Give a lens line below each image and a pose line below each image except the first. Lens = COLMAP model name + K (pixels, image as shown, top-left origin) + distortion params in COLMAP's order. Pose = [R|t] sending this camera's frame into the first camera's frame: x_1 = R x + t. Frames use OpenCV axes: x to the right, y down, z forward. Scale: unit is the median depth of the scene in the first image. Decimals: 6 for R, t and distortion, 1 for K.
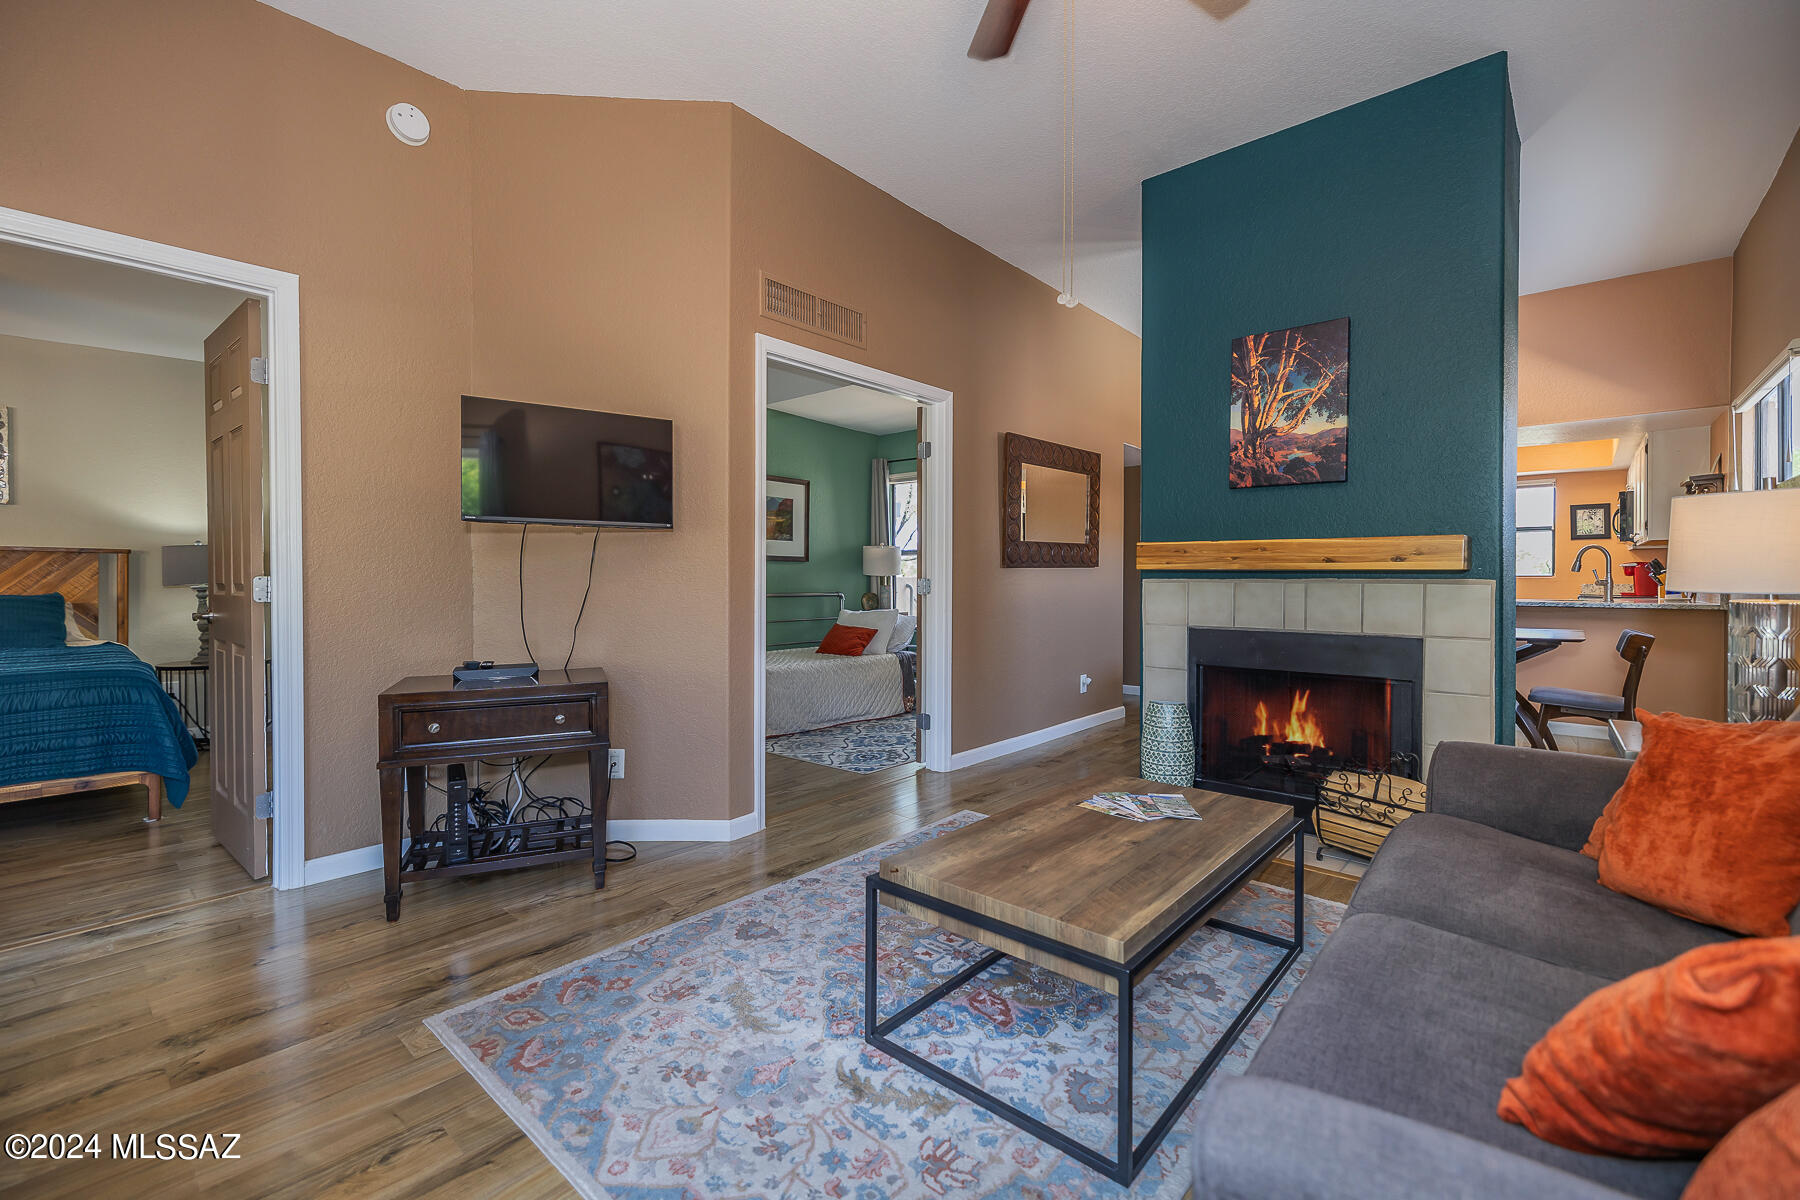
lens RADIAL K [[769.9, 0, 880.3], [0, 769.9, 587.9], [0, 0, 1]] dist [0.000225, 0.001024]
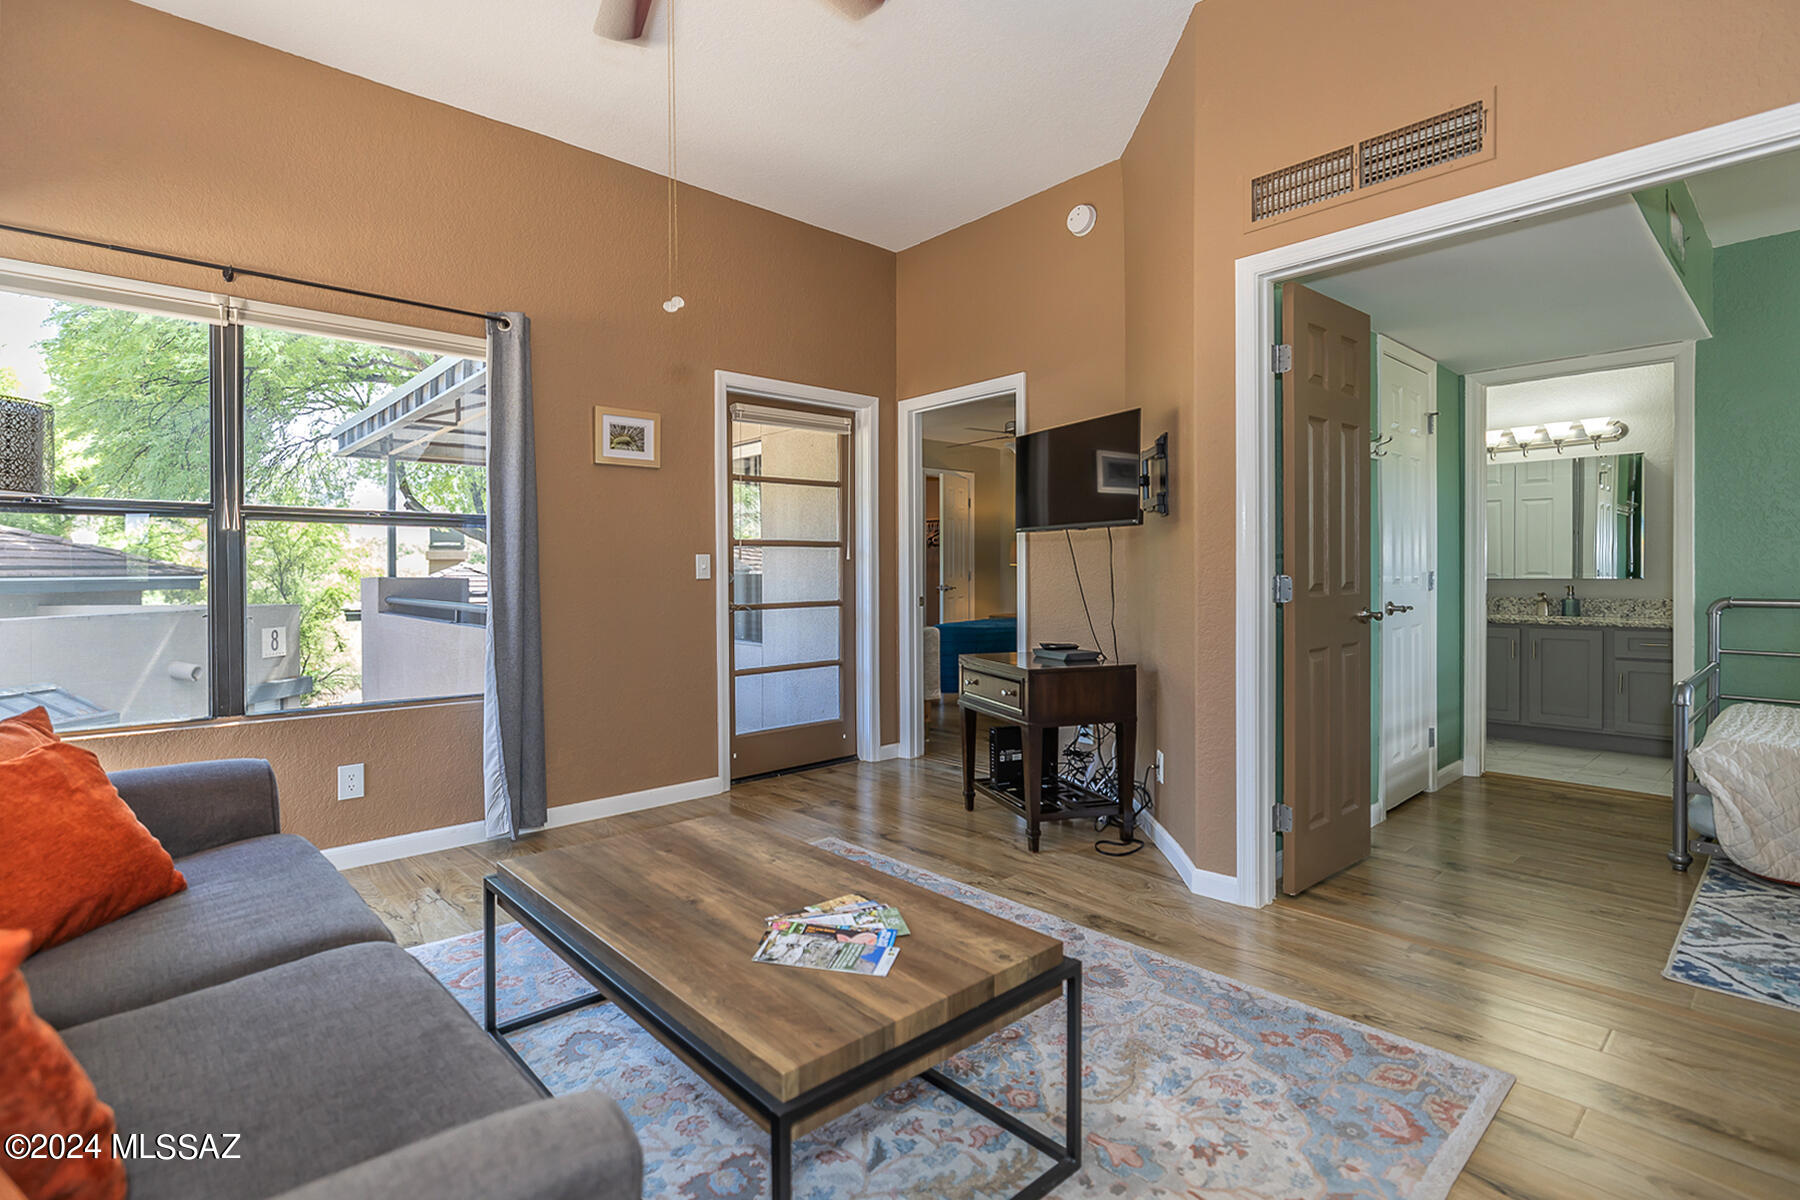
lens RADIAL K [[808.5, 0, 912.2], [0, 808.5, 580.4], [0, 0, 1]] dist [0.005789, -0.000993]
pose [[-0.060521, 0.010090, -0.998116, 0.747929], [0.001509, 0.999949, 0.010017, -0.020961], [0.998166, -0.000900, -0.060533, 0.801521]]
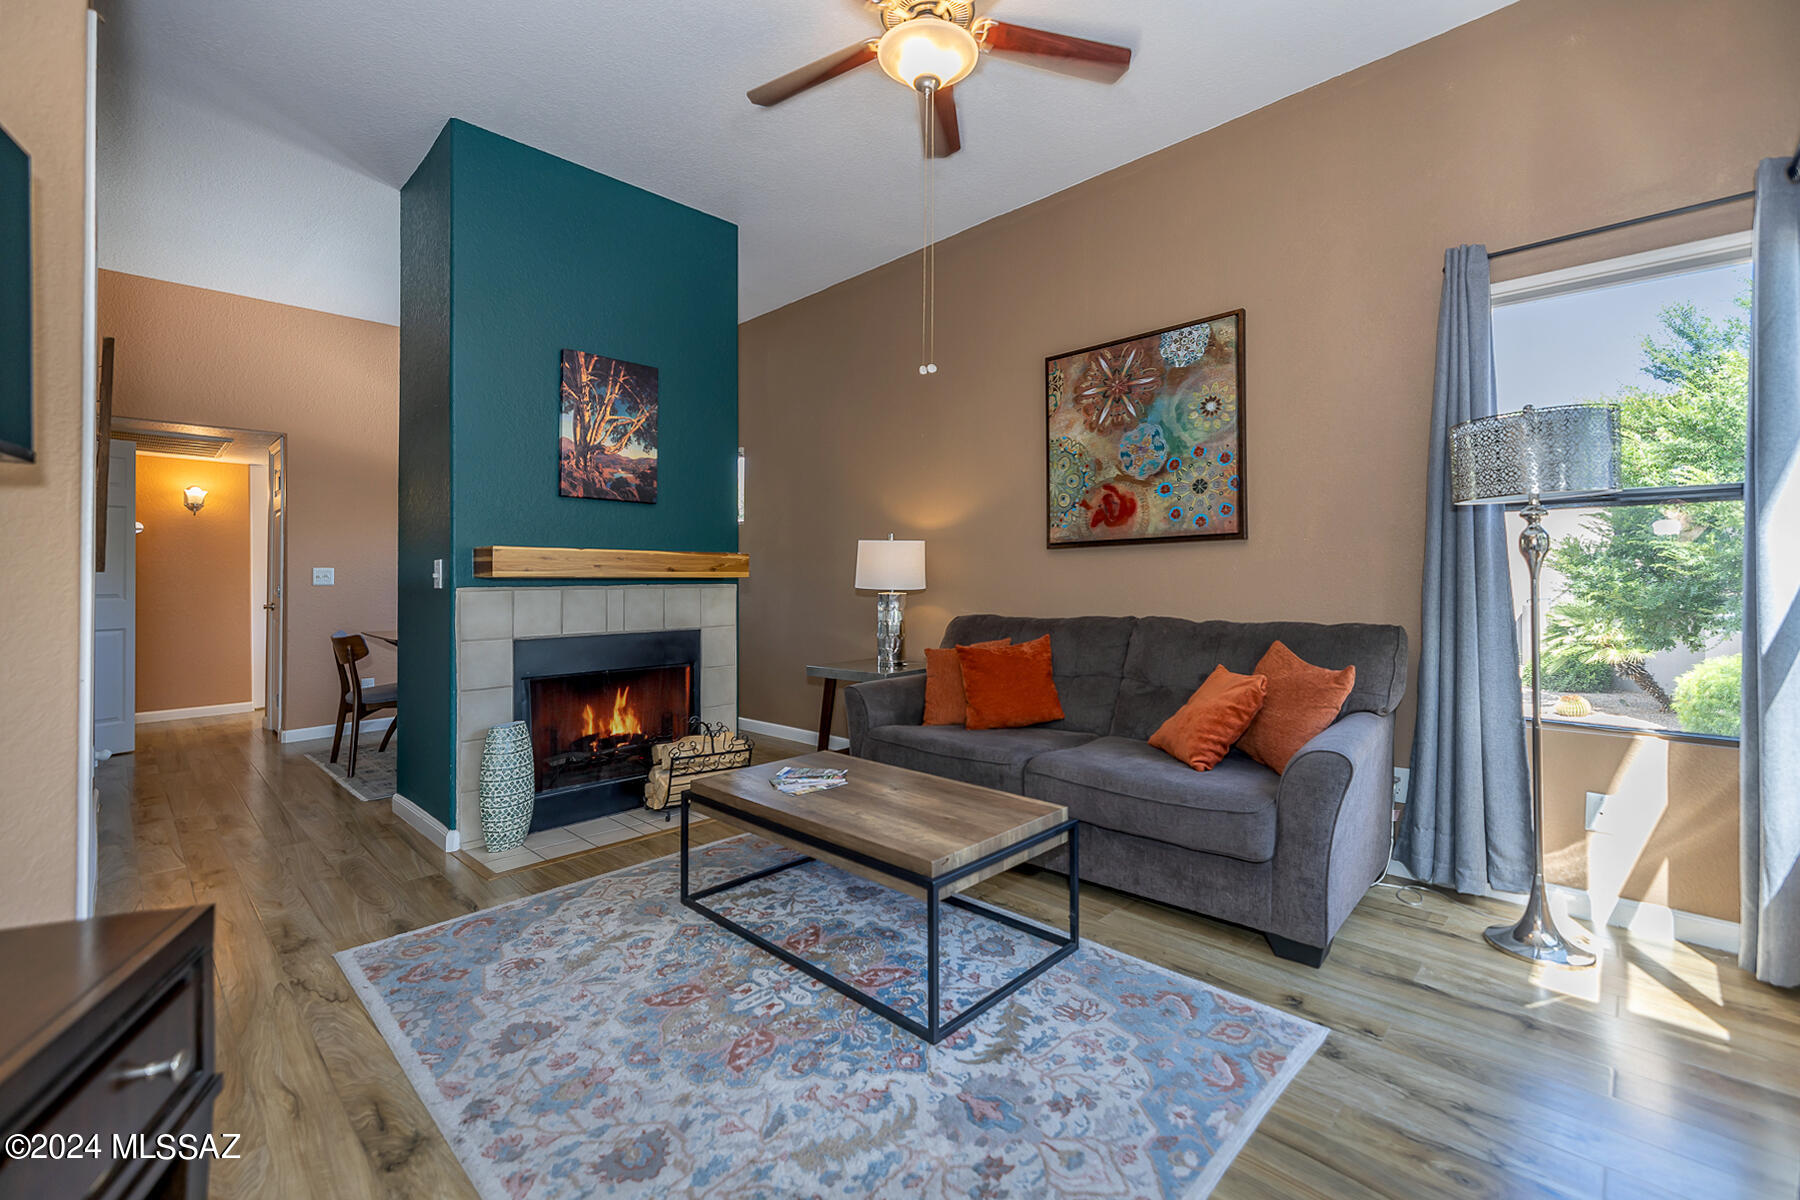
lens RADIAL K [[769.9, 0, 918.7], [0, 769.9, 602.2], [0, 0, 1]] dist [0.000225, 0.001024]
pose [[0.021878, -0.036215, 0.999104, -0.603631], [0.023134, 0.999094, 0.035709, -0.020114], [-0.999493, 0.022332, 0.022696, 0.584063]]
